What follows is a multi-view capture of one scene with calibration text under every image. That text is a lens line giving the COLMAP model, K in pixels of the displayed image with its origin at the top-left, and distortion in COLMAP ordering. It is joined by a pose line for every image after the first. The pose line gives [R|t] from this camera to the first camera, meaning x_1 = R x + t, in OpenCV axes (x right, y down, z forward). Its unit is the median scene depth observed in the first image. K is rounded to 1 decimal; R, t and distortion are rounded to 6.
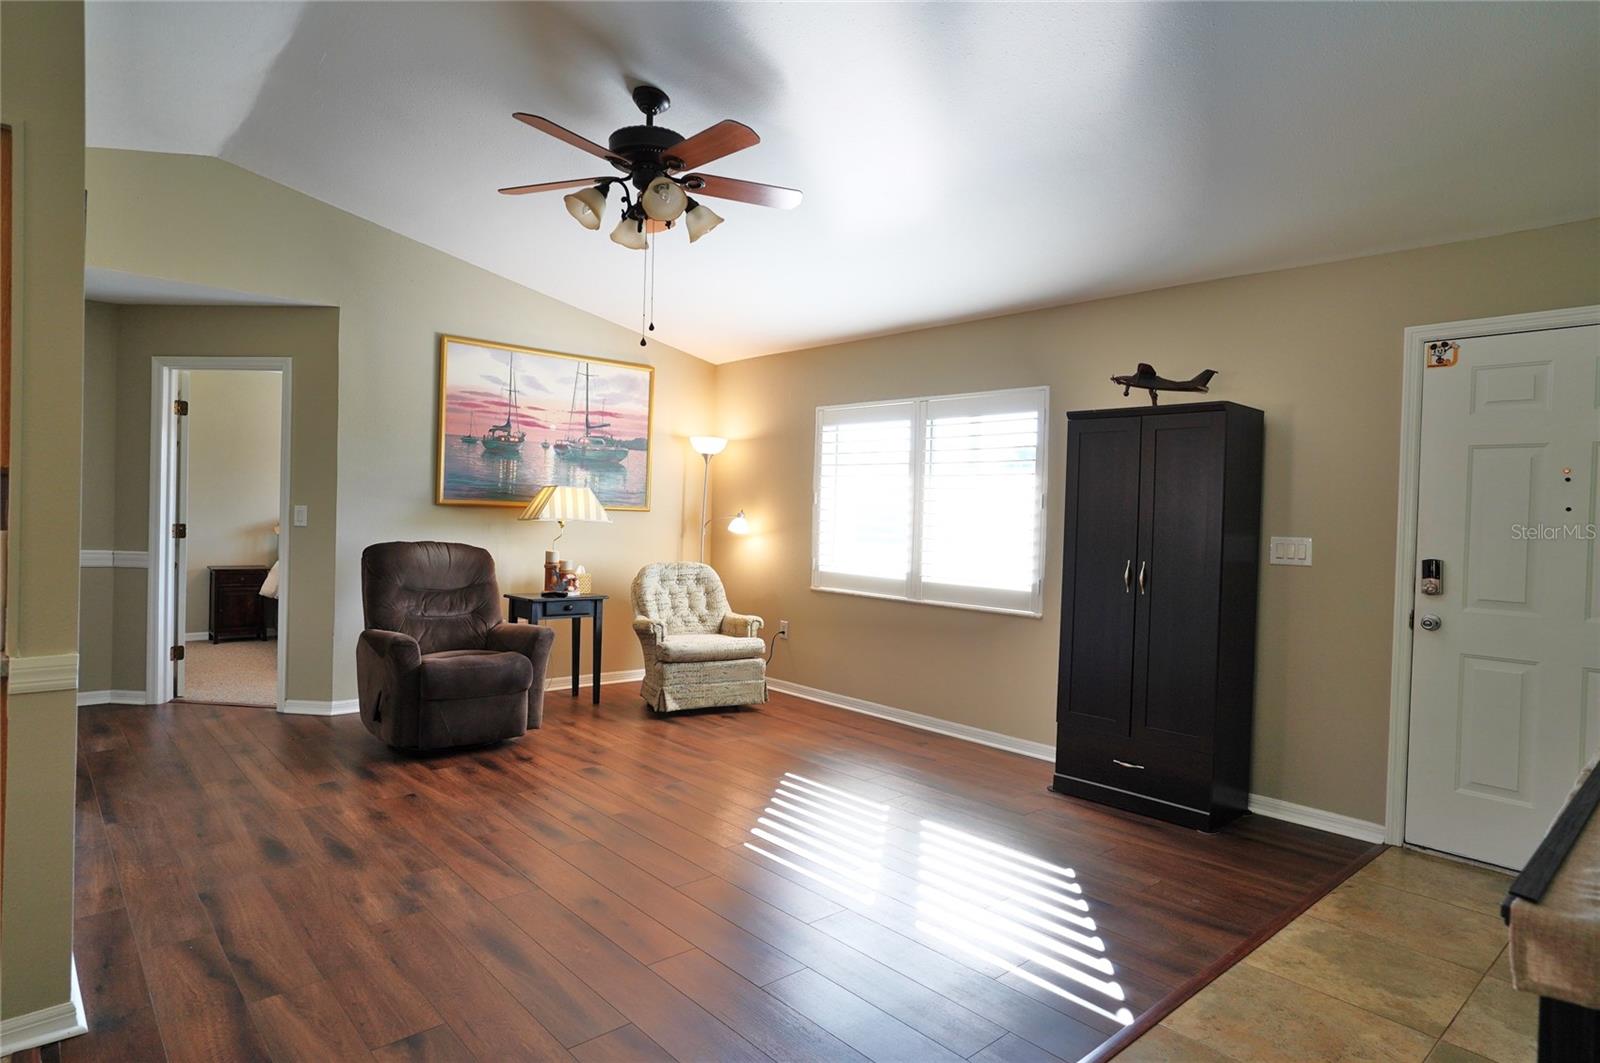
lens RADIAL K [[894.4, 0, 802.6], [0, 894.4, 524.7], [0, 0, 1]] dist [-0.056578, 0.037271]
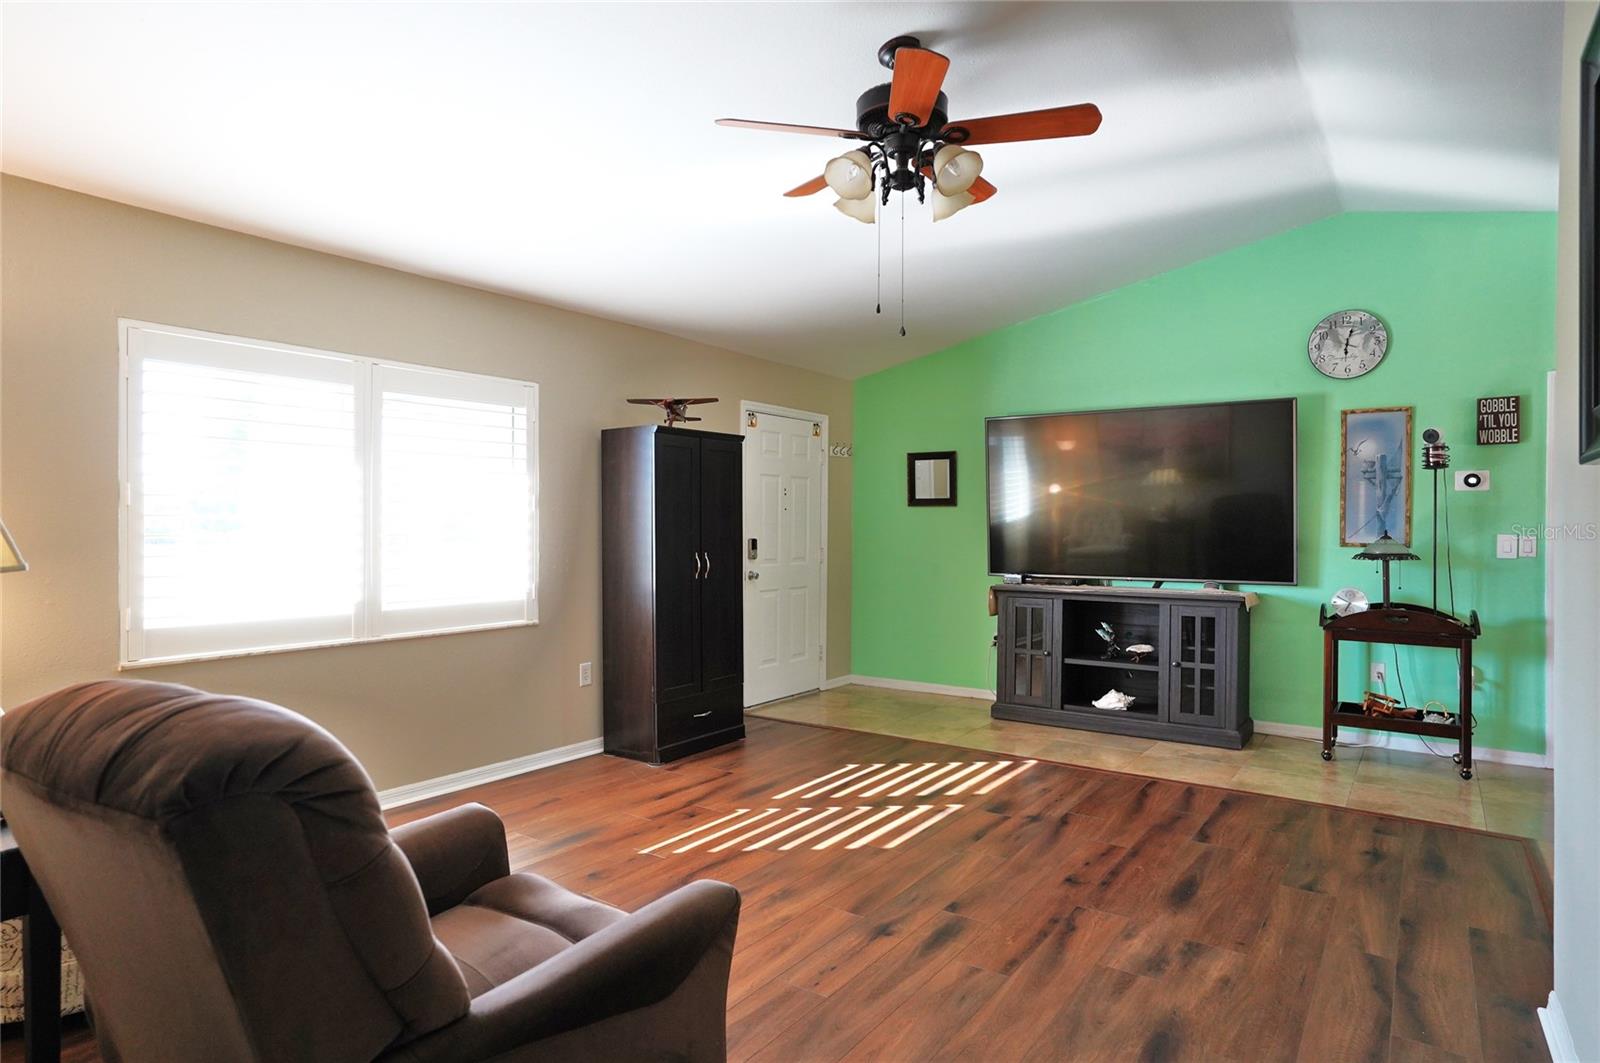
lens RADIAL K [[894.4, 0, 792.3], [0, 894.4, 527.3], [0, 0, 1]] dist [-0.056578, 0.037271]
pose [[-0.206304, -0.034718, 0.977872, -0.639494], [0.006318, 0.999302, 0.036812, -0.029476], [-0.978467, 0.013773, -0.205941, 0.813164]]
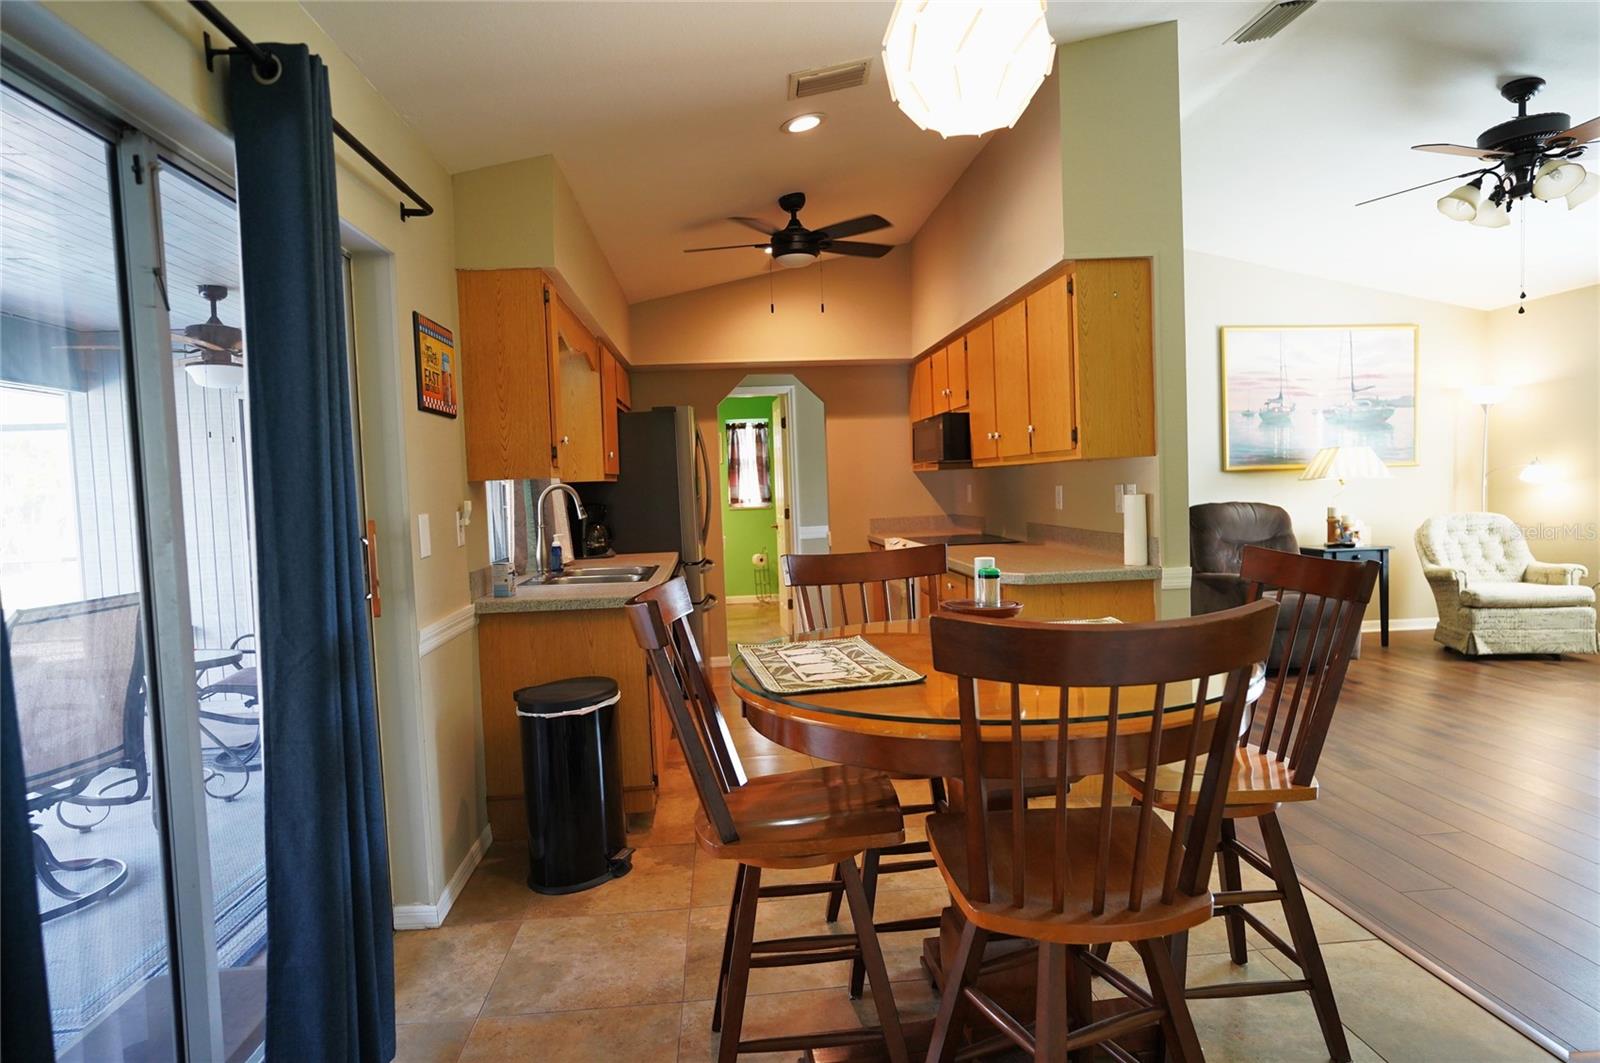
lens RADIAL K [[894.4, 0, 803.3], [0, 894.4, 524.7], [0, 0, 1]] dist [-0.056578, 0.037271]
pose [[0.794831, -0.031899, -0.605992, -0.152417], [0.050777, 0.998611, 0.014033, 0.003350], [0.604703, -0.041924, 0.795347, -0.285054]]
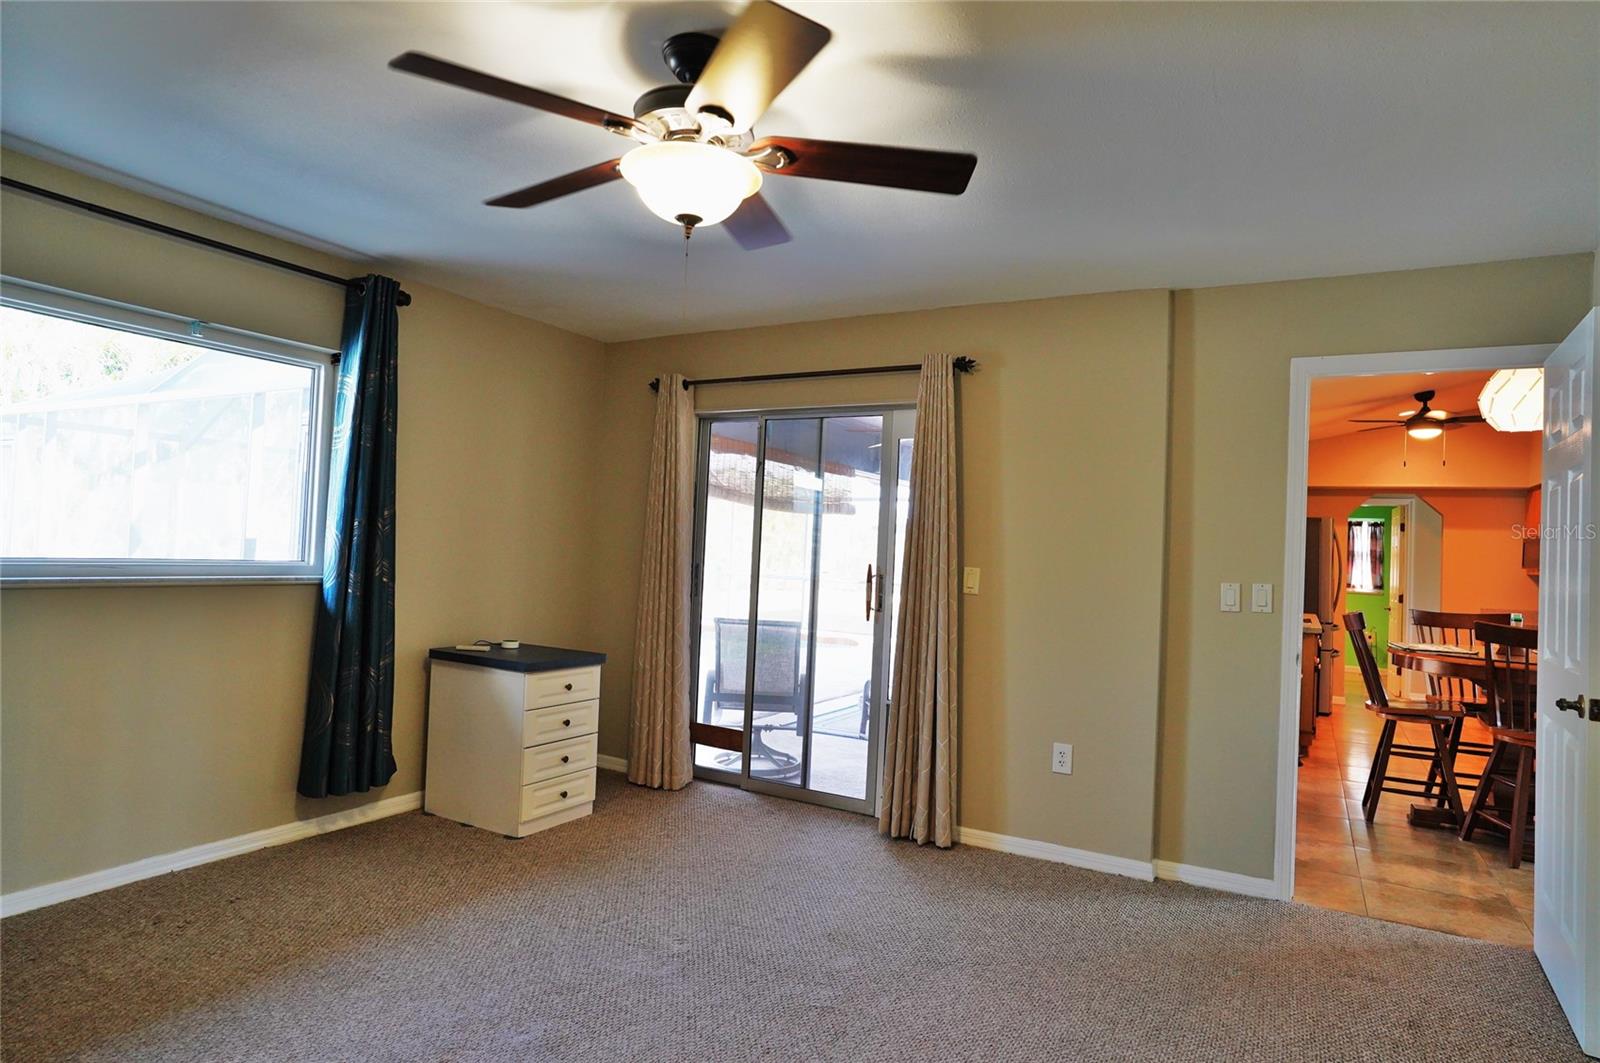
lens RADIAL K [[894.4, 0, 793.0], [0, 894.4, 524.7], [0, 0, 1]] dist [-0.056578, 0.037271]
pose [[0.305919, -0.044156, -0.951033, 0.257886], [-0.050101, 0.996793, -0.062397, 0.026333], [0.950738, 0.066736, 0.302726, -0.848763]]
